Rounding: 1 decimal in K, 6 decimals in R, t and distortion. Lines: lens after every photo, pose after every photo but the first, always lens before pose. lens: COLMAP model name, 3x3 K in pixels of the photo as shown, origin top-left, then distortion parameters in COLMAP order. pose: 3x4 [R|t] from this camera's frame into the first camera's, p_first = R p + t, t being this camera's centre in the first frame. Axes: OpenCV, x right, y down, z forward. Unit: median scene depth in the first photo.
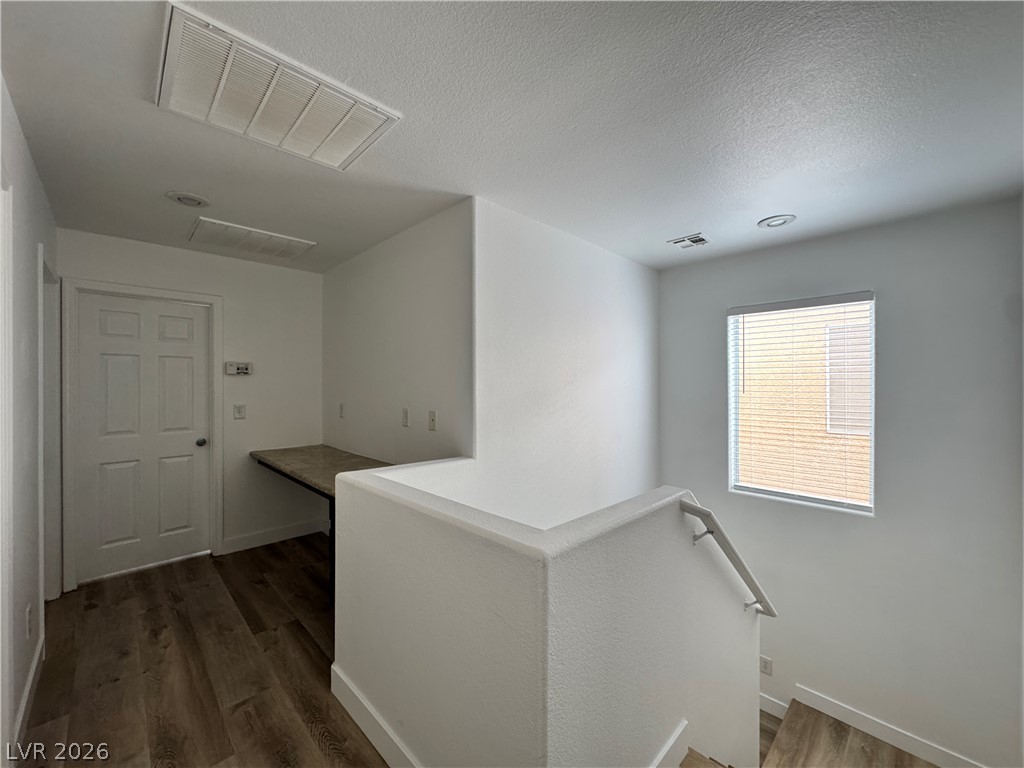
lens RADIAL K [[410.0, 0, 518.1], [0, 410.0, 385.3], [0, 0, 1]] dist [-0.005859, 0.001304]
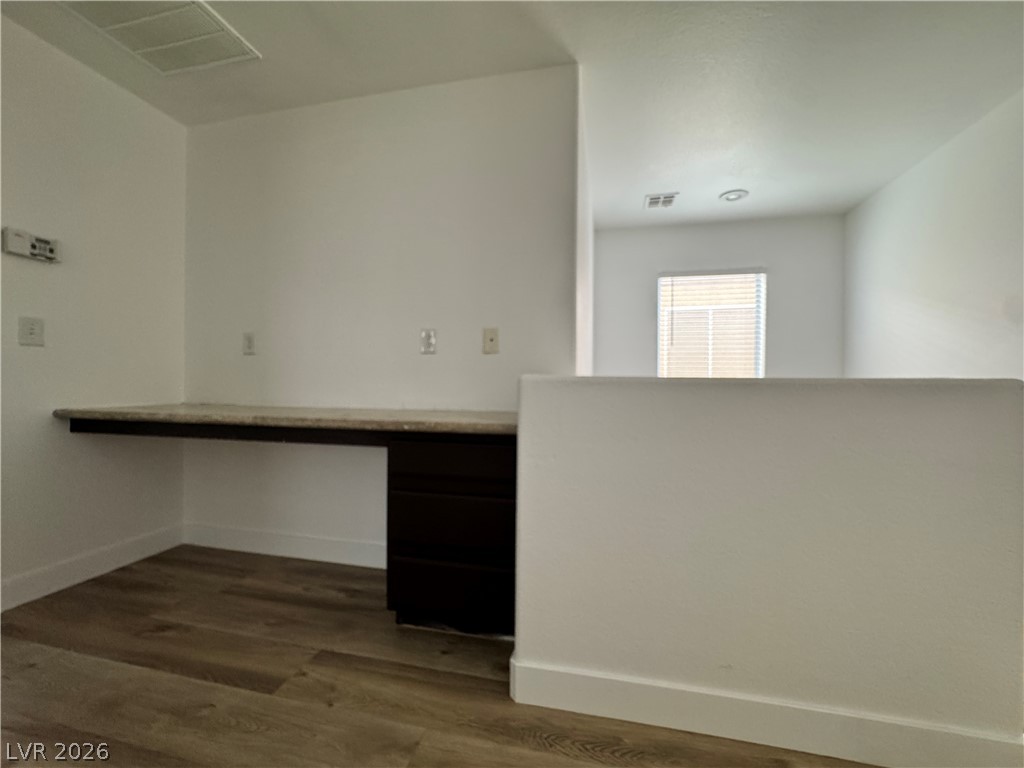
lens RADIAL K [[410.0, 0, 513.0], [0, 410.0, 384.7], [0, 0, 1]] dist [-0.005859, 0.001304]
pose [[0.845743, 0.002390, 0.533584, -0.508289], [-0.006726, 0.999958, 0.006183, 0.142389], [-0.533547, -0.008818, 0.845724, 0.277730]]
